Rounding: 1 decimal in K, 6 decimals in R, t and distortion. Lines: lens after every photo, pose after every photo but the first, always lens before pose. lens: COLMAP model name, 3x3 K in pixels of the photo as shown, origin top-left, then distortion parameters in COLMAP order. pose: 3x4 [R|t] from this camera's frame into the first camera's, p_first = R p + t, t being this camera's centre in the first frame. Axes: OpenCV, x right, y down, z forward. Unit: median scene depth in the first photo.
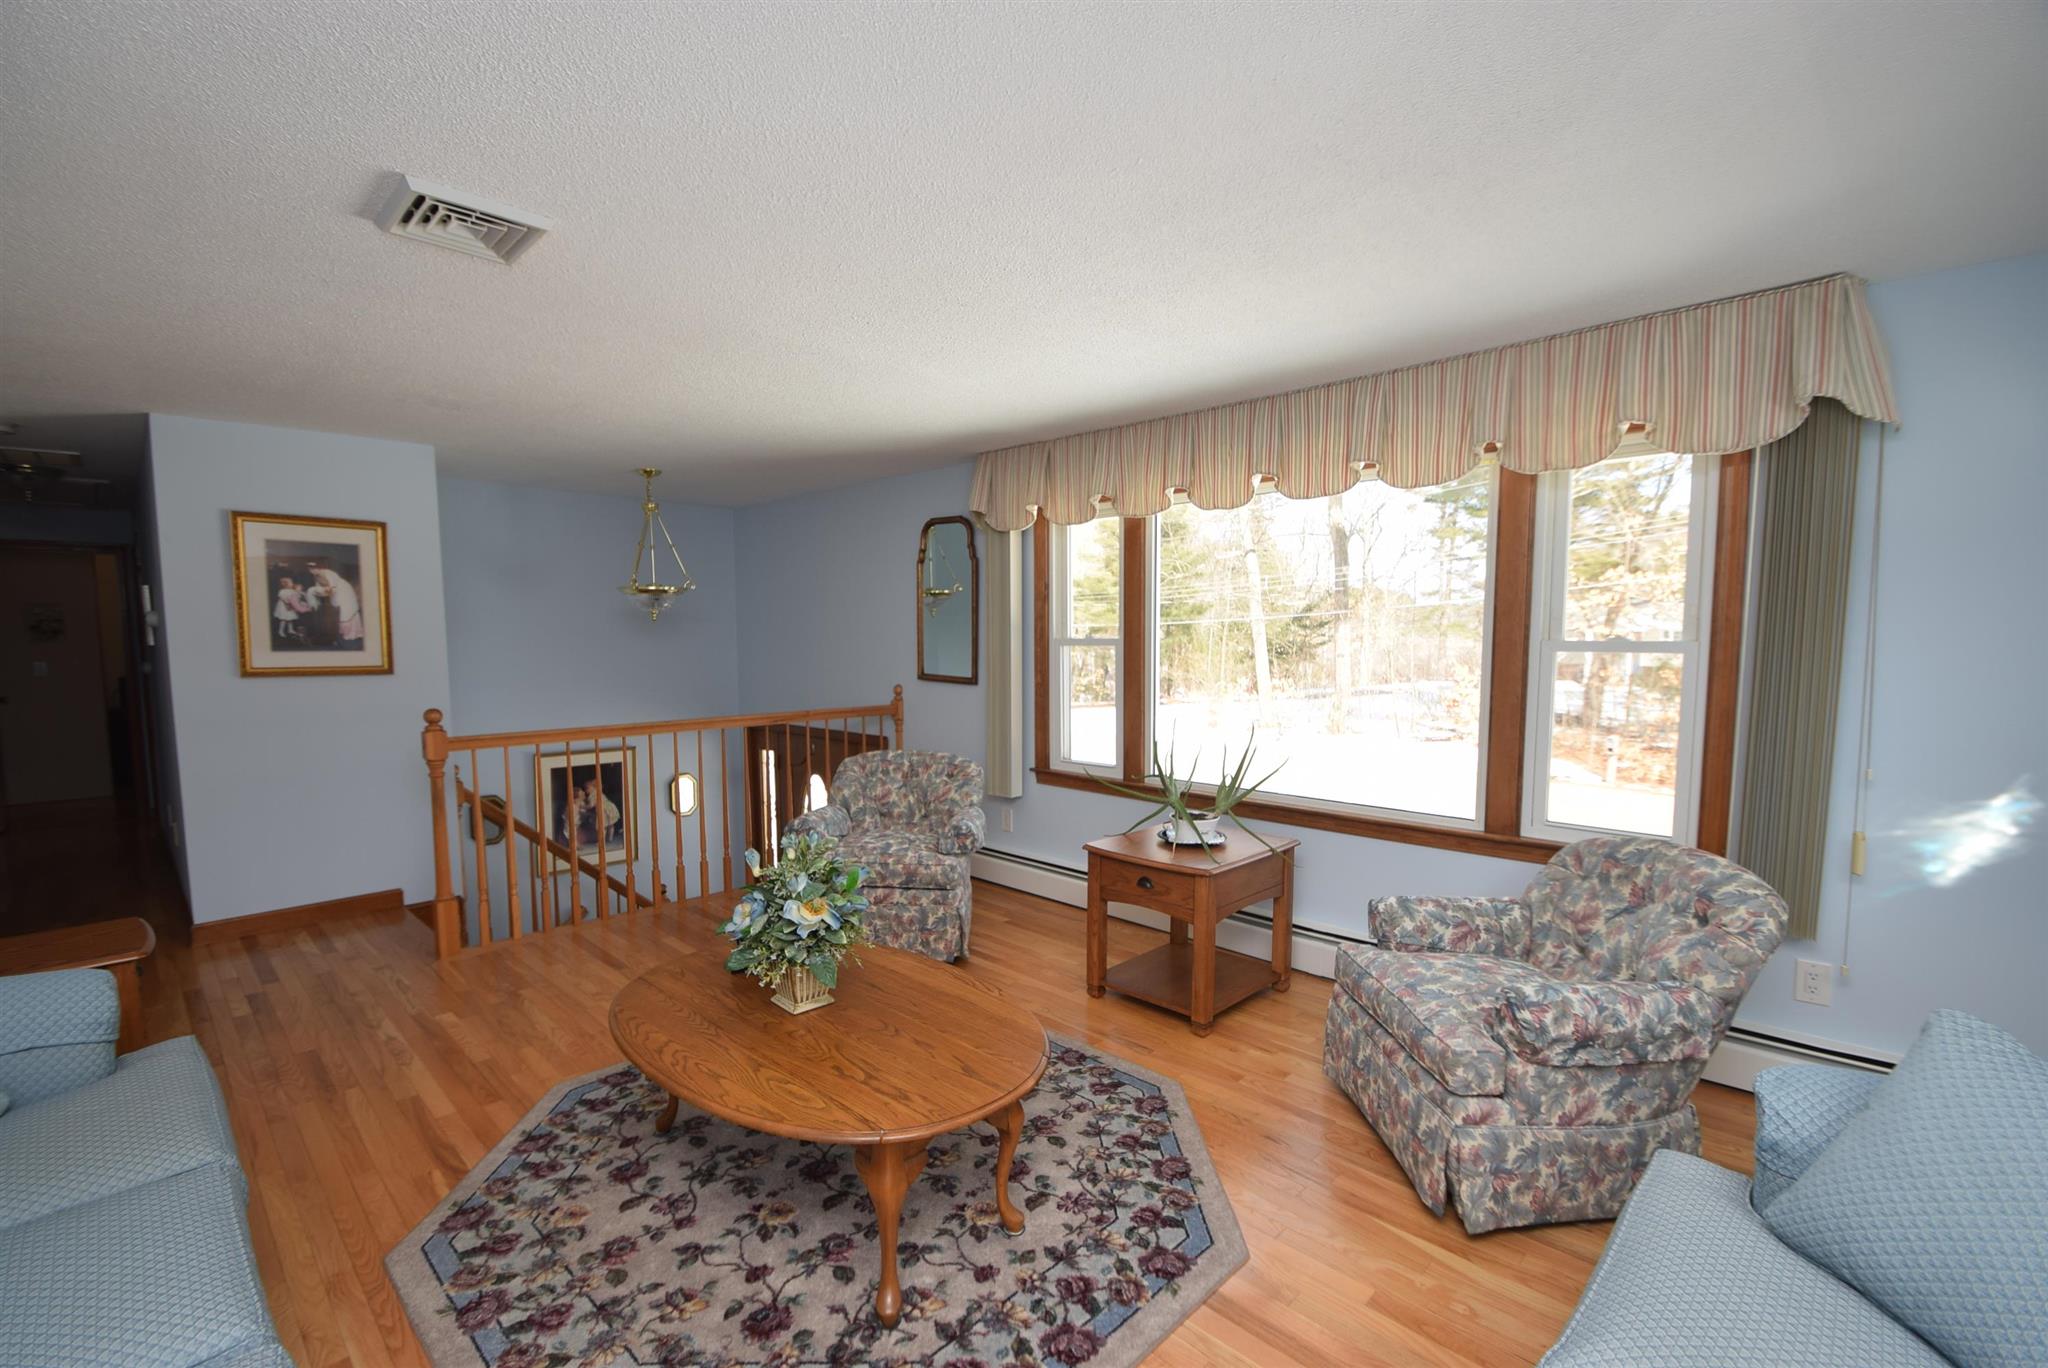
lens RADIAL K [[895.5, 0, 1016.8], [0, 895.5, 689.7], [0, 0, 1]] dist [-0.003283, -0.000225]
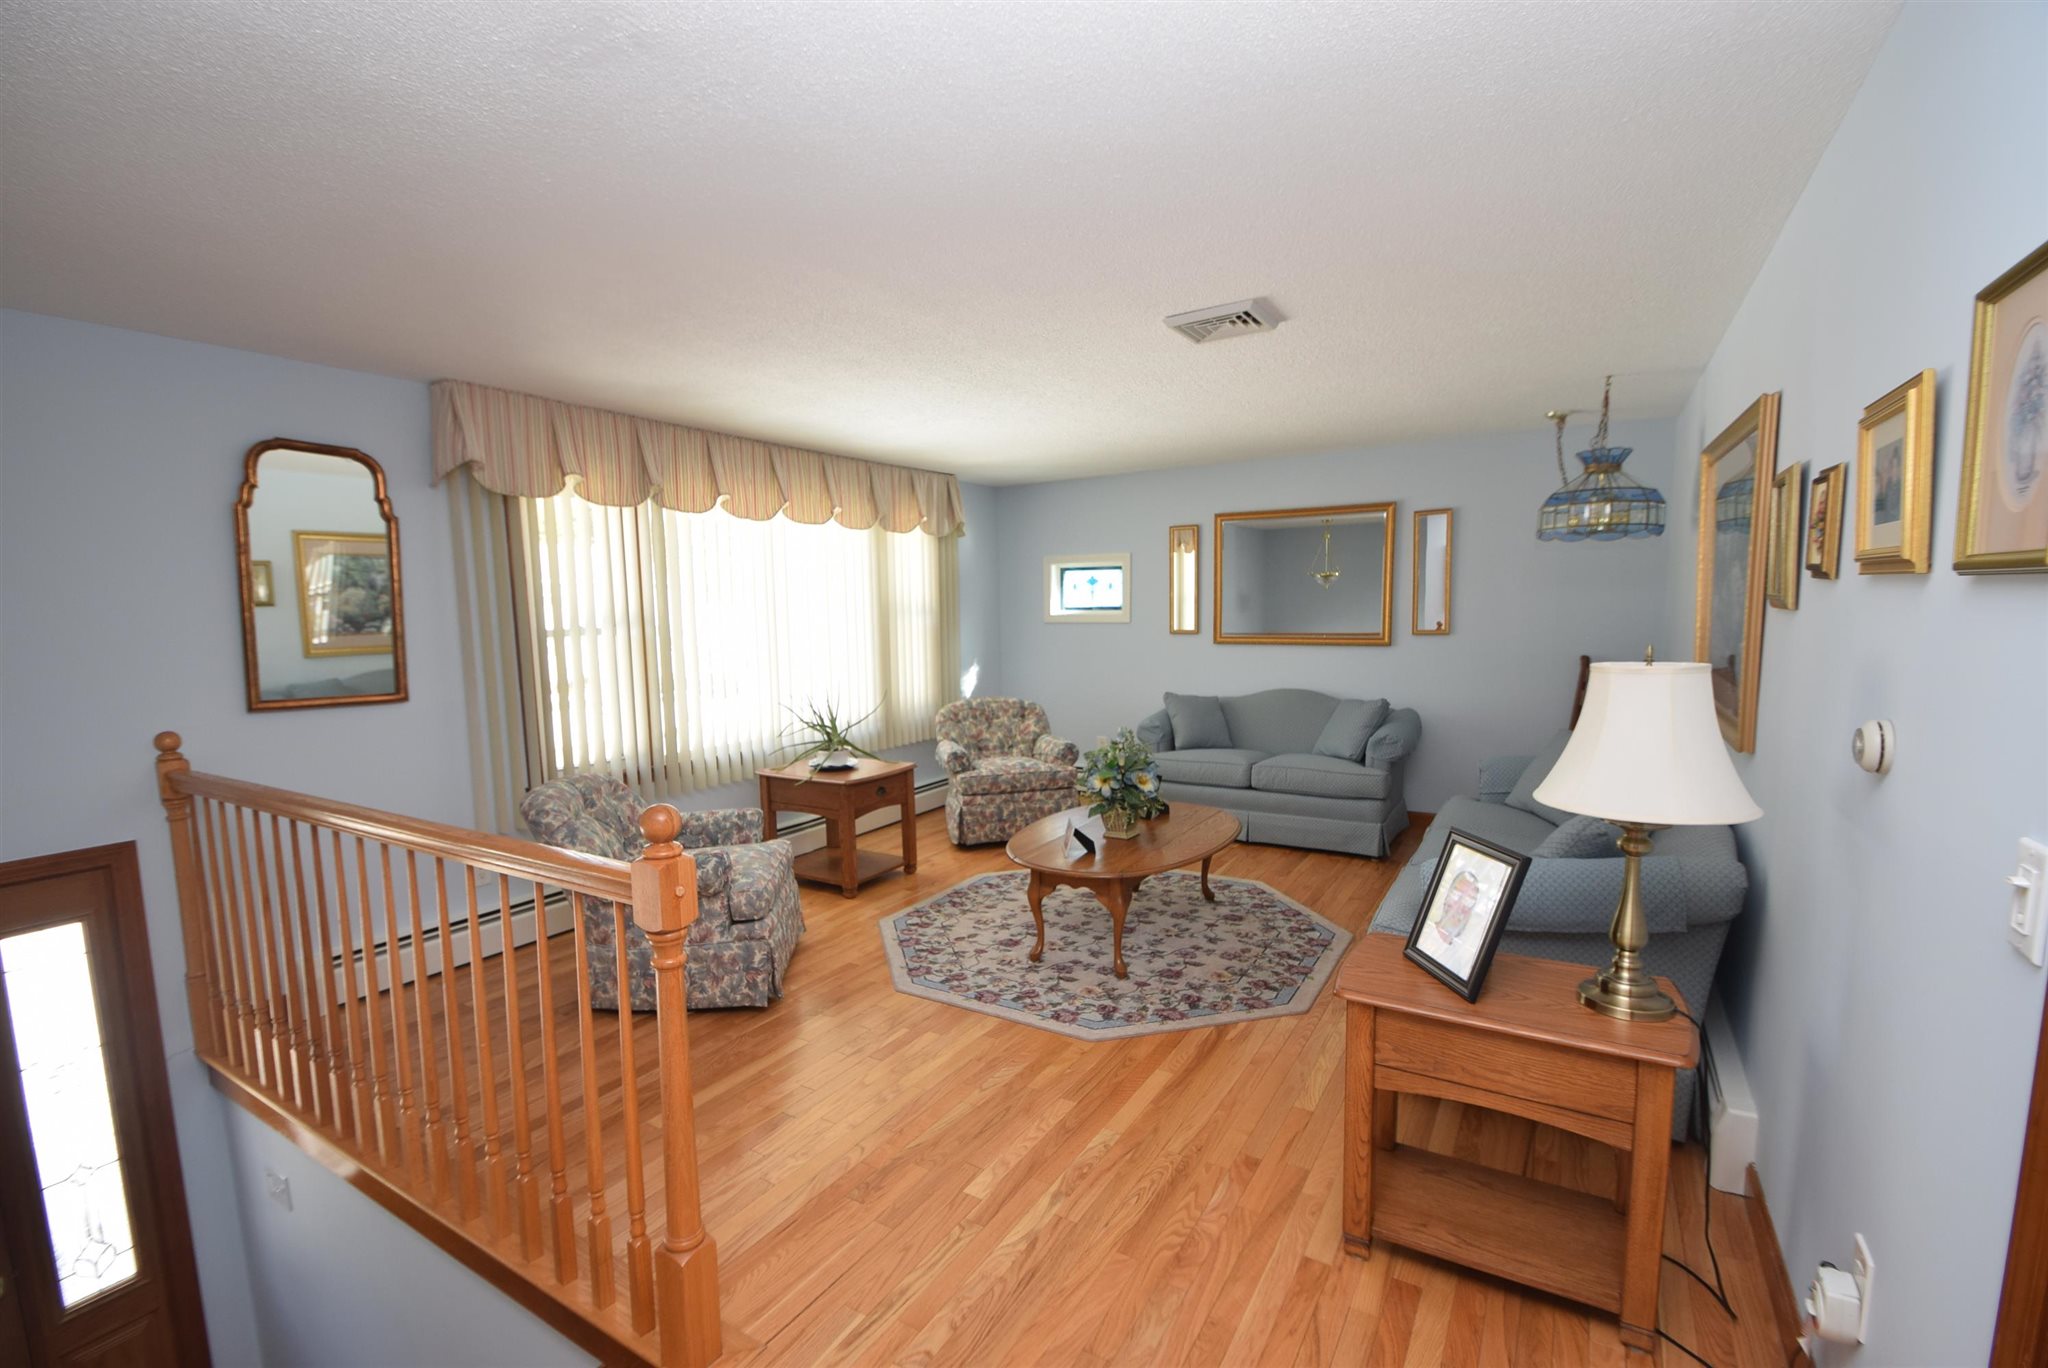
lens RADIAL K [[895.5, 0, 1019.5], [0, 895.5, 692.4], [0, 0, 1]] dist [-0.003283, -0.000225]
pose [[-0.214247, -0.086662, 0.972928, -1.961447], [0.096517, 0.989304, 0.109374, -0.108125], [-0.971999, 0.117337, -0.203591, 1.653304]]
